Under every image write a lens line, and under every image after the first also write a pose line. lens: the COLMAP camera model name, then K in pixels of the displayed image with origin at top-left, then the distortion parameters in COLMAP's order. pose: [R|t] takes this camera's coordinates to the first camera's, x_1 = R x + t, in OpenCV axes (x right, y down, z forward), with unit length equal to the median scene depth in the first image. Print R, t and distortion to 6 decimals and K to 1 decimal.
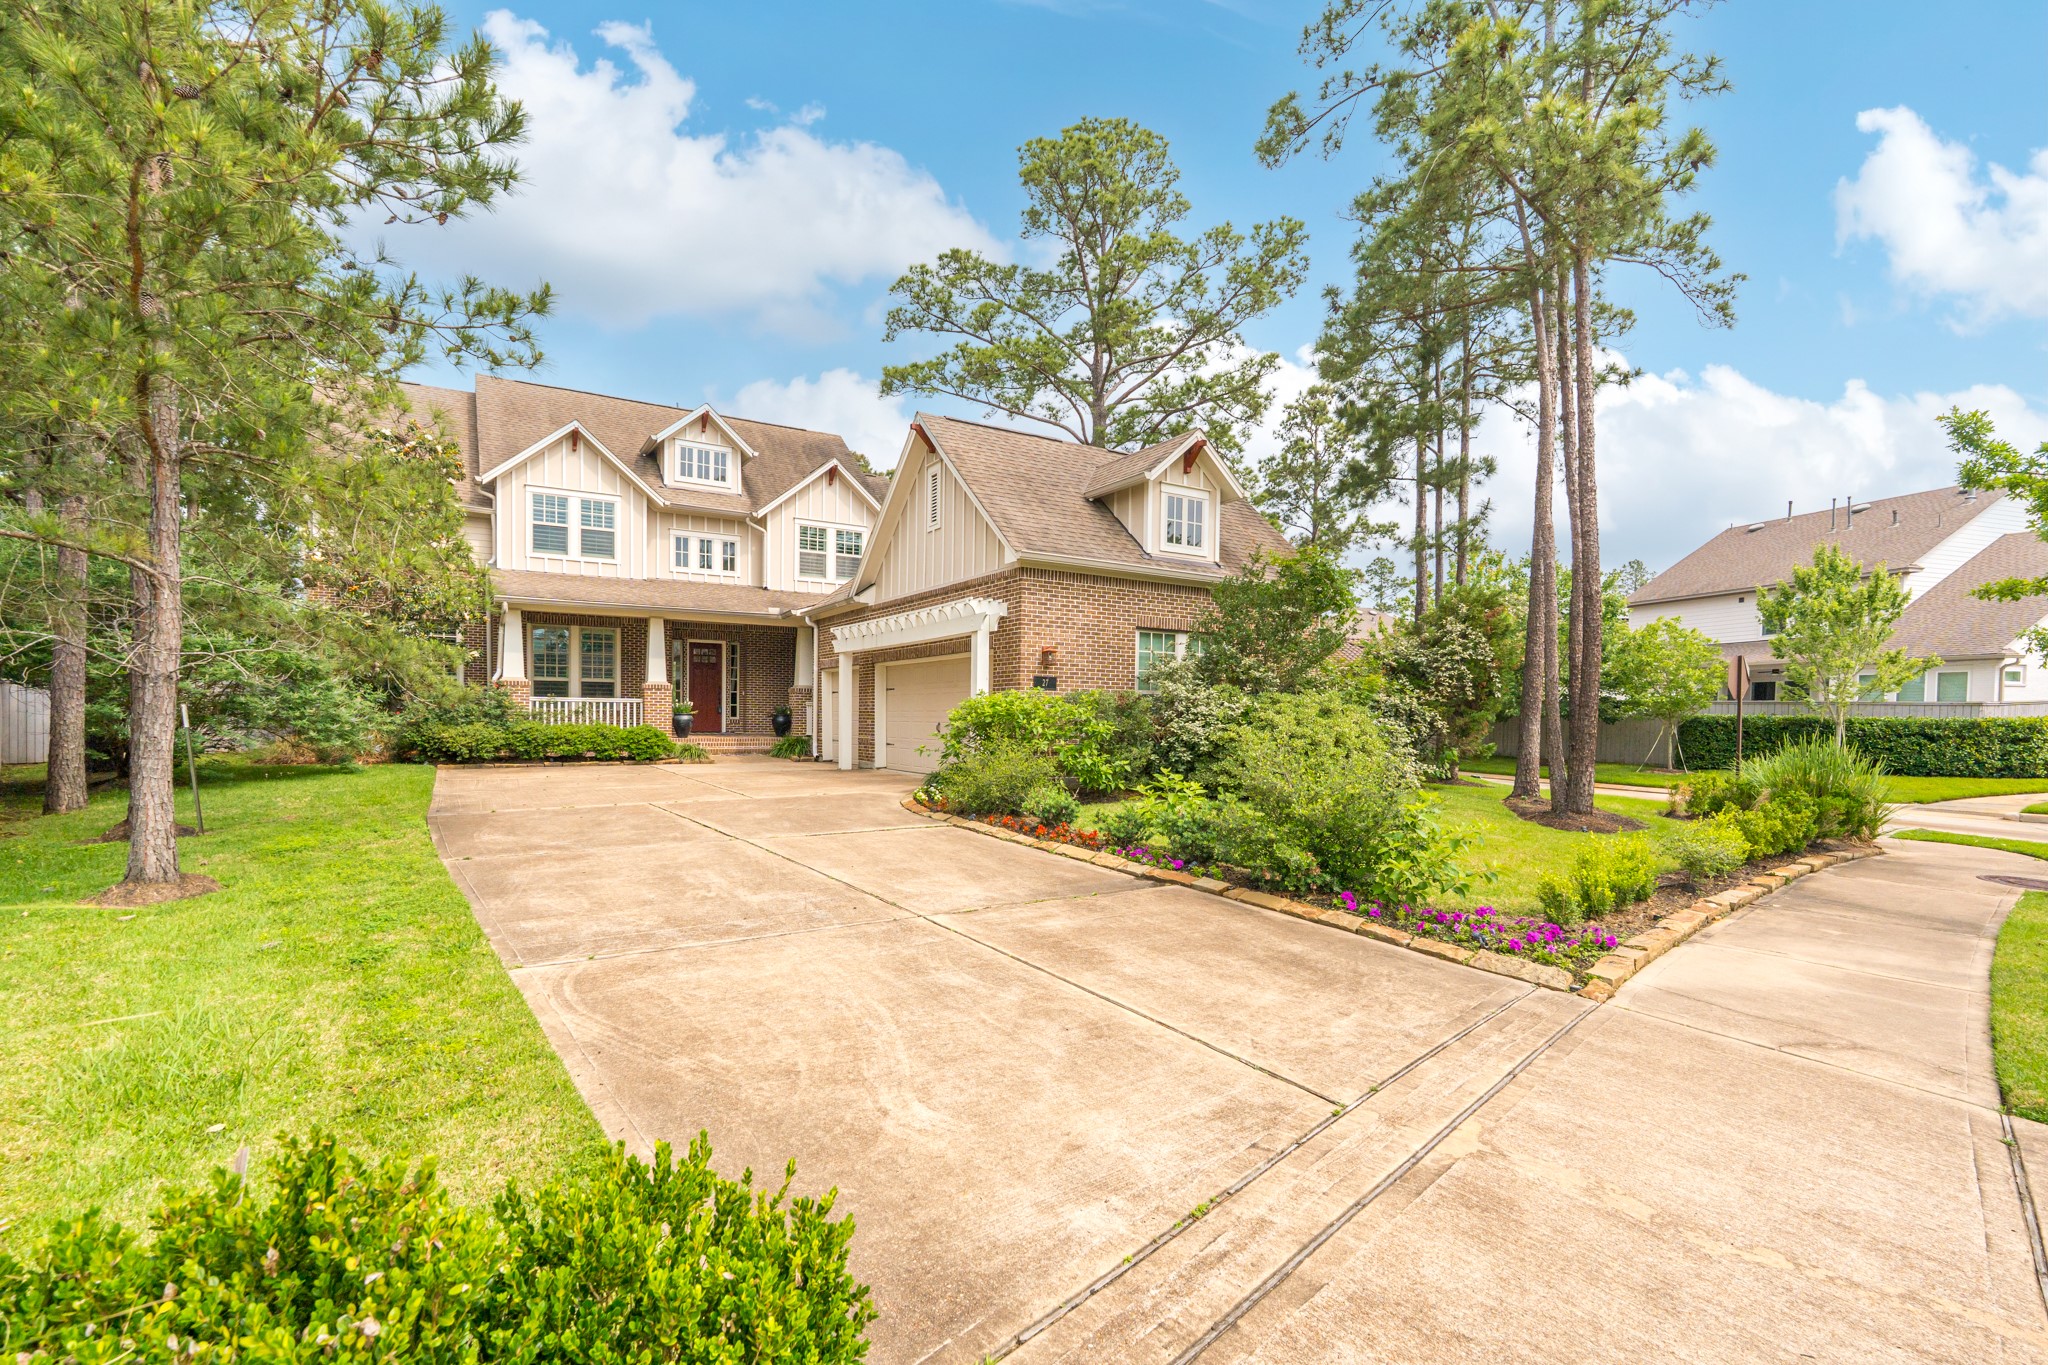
lens RADIAL K [[892.5, 0, 1008.1], [0, 892.5, 727.1], [0, 0, 1]] dist [-0.011011, -0.000029]
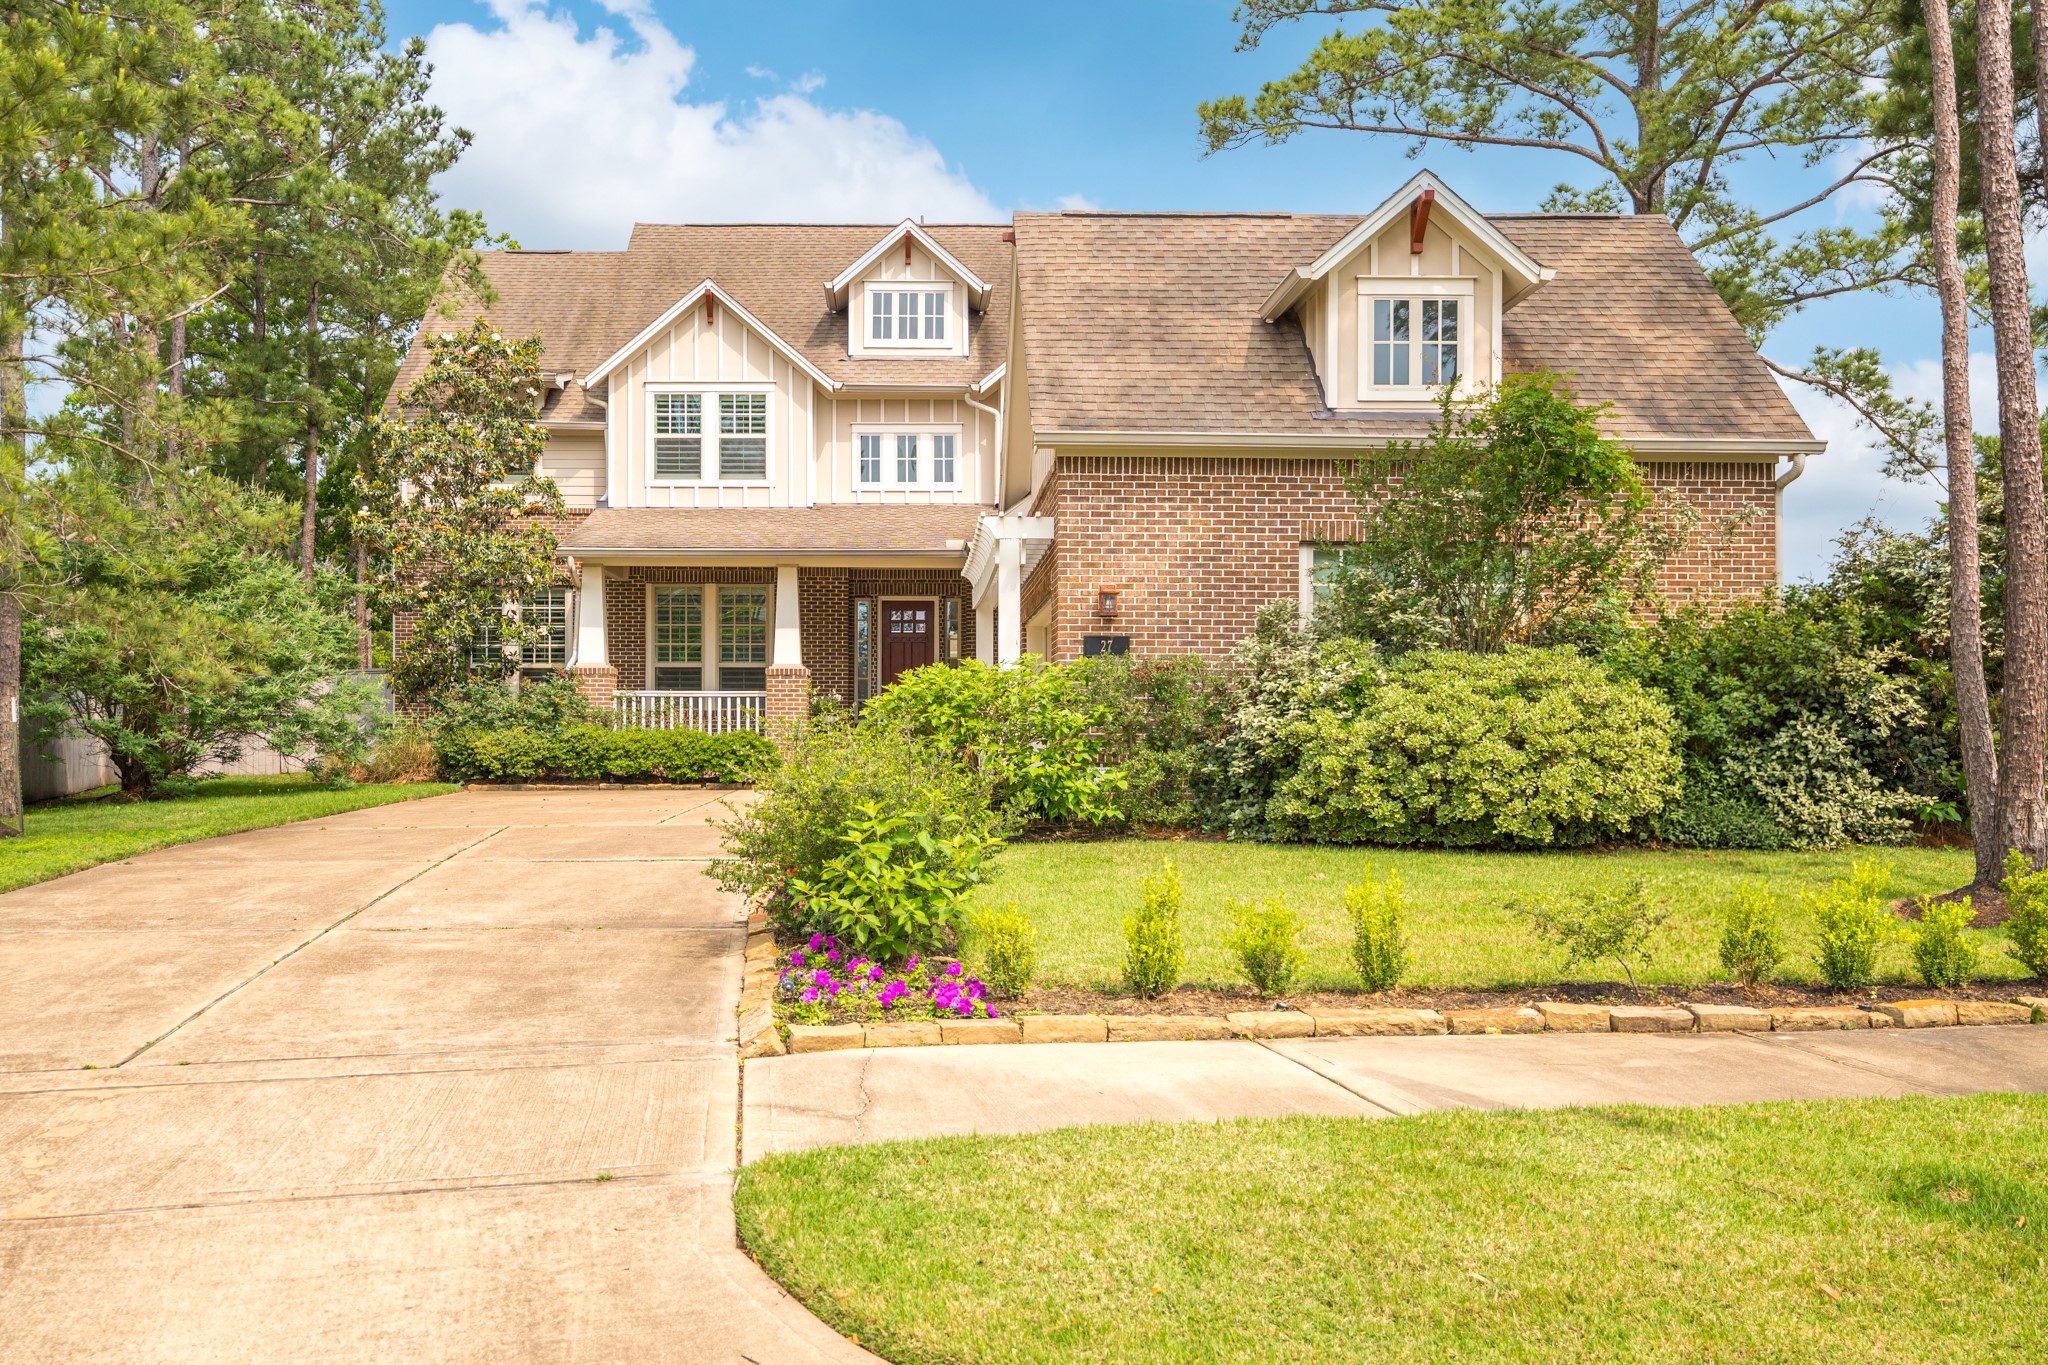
lens RADIAL K [[1753.0, 0, 1004.2], [0, 1753.0, 687.8], [0, 0, 1]] dist [-0.007777, -0.000452]
pose [[0.871733, -0.020075, -0.489570, 0.354405], [0.001437, 0.999261, -0.038416, 0.014783], [0.489979, 0.032785, 0.871117, -0.032612]]
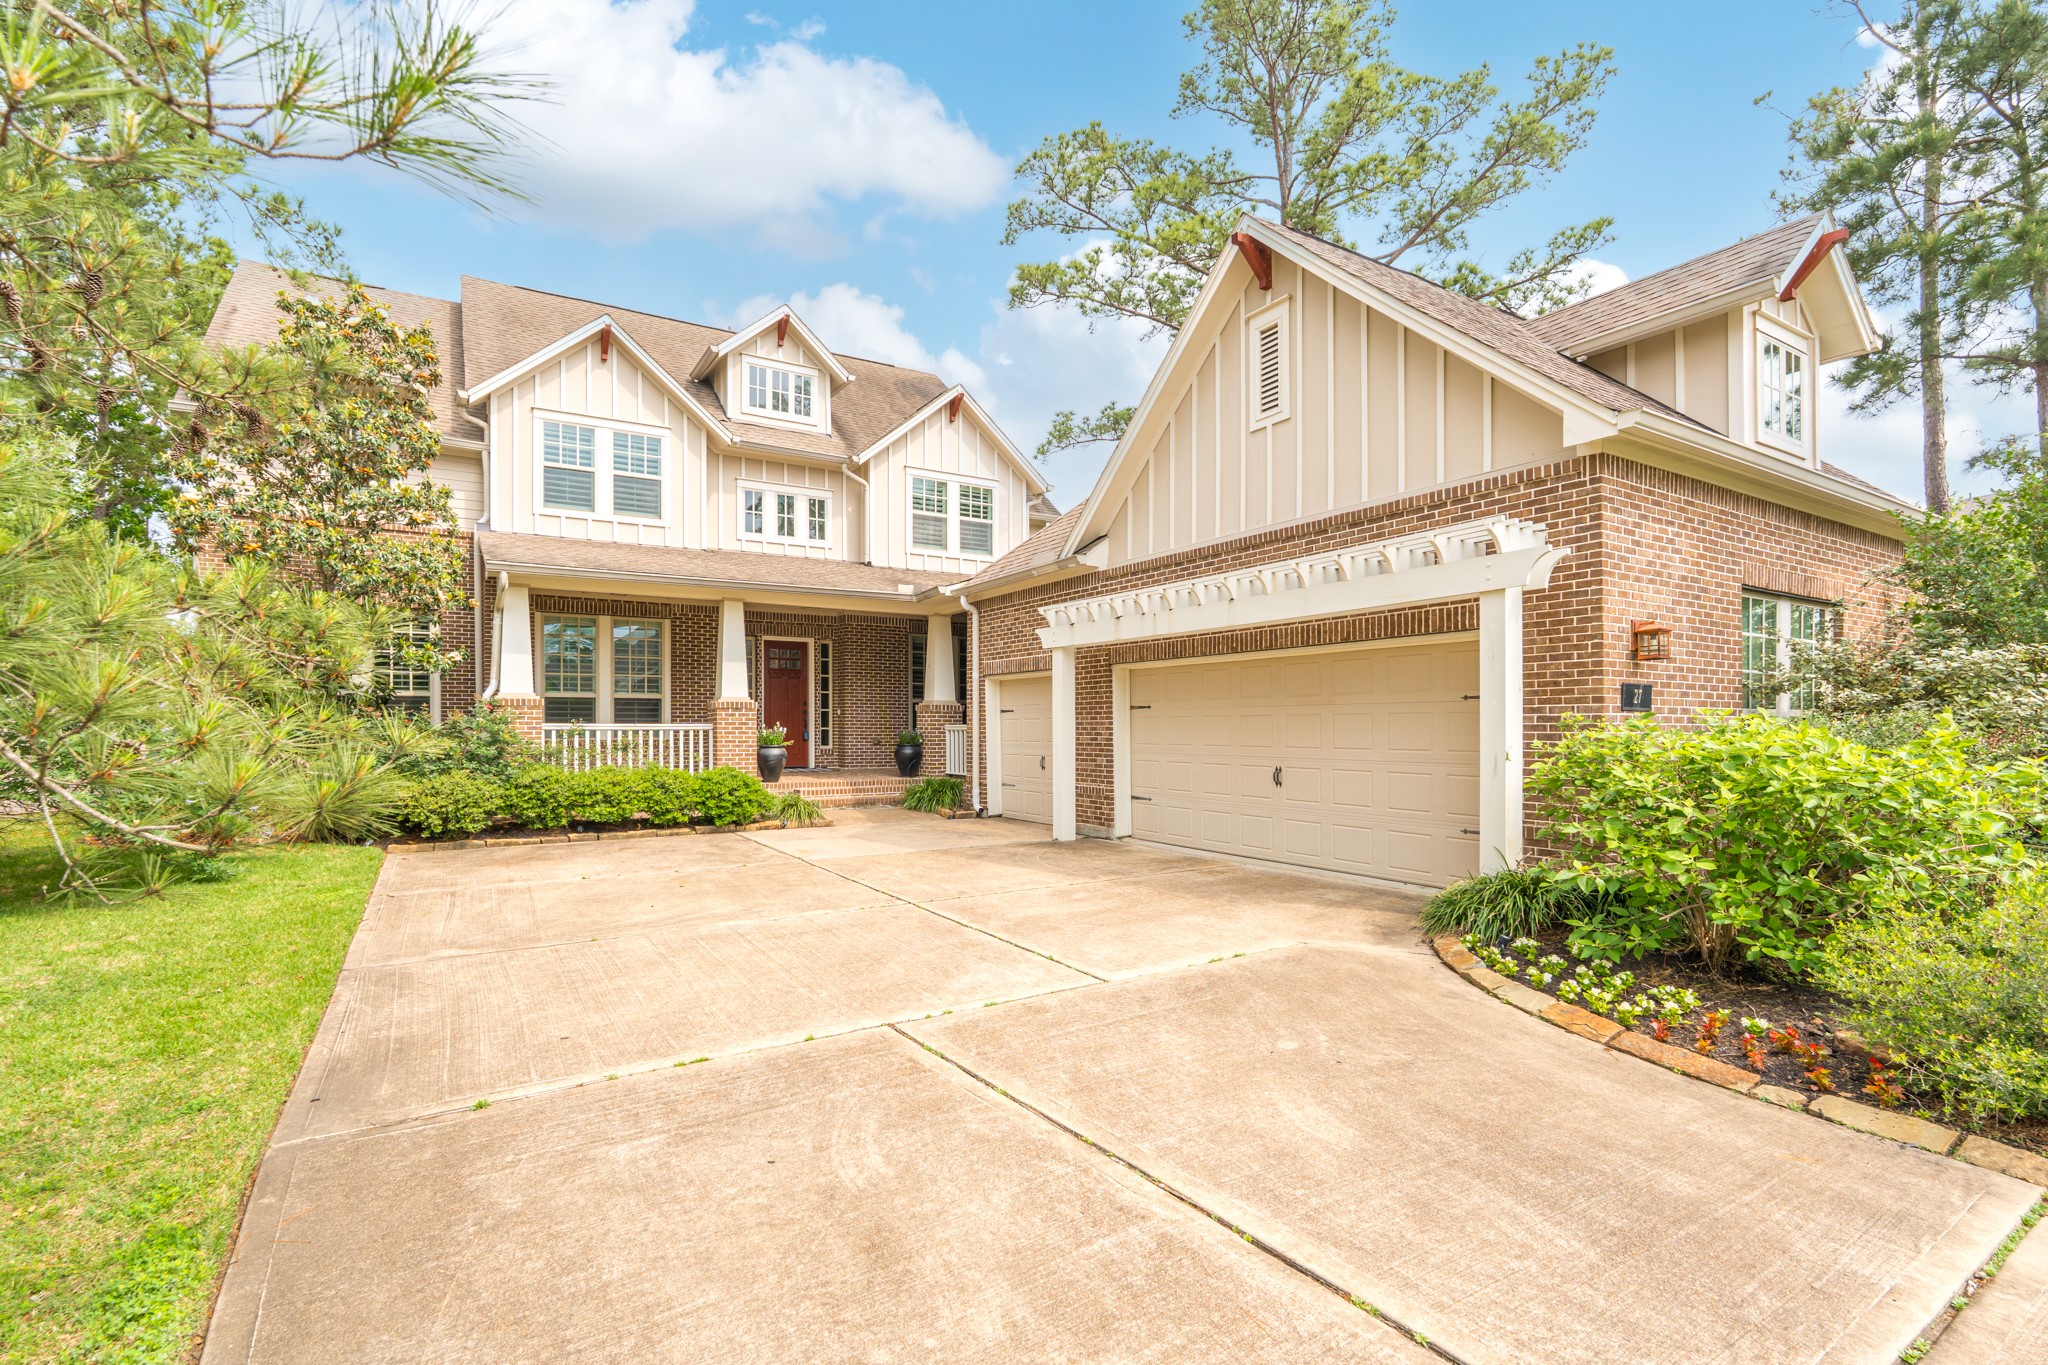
lens RADIAL K [[892.5, 0, 997.7], [0, 892.5, 719.4], [0, 0, 1]] dist [-0.011011, -0.000029]
pose [[0.999950, -0.009270, -0.003672, -0.190363], [0.009201, 0.999788, -0.018409, -0.020263], [0.003841, 0.018374, 0.999824, 0.331767]]
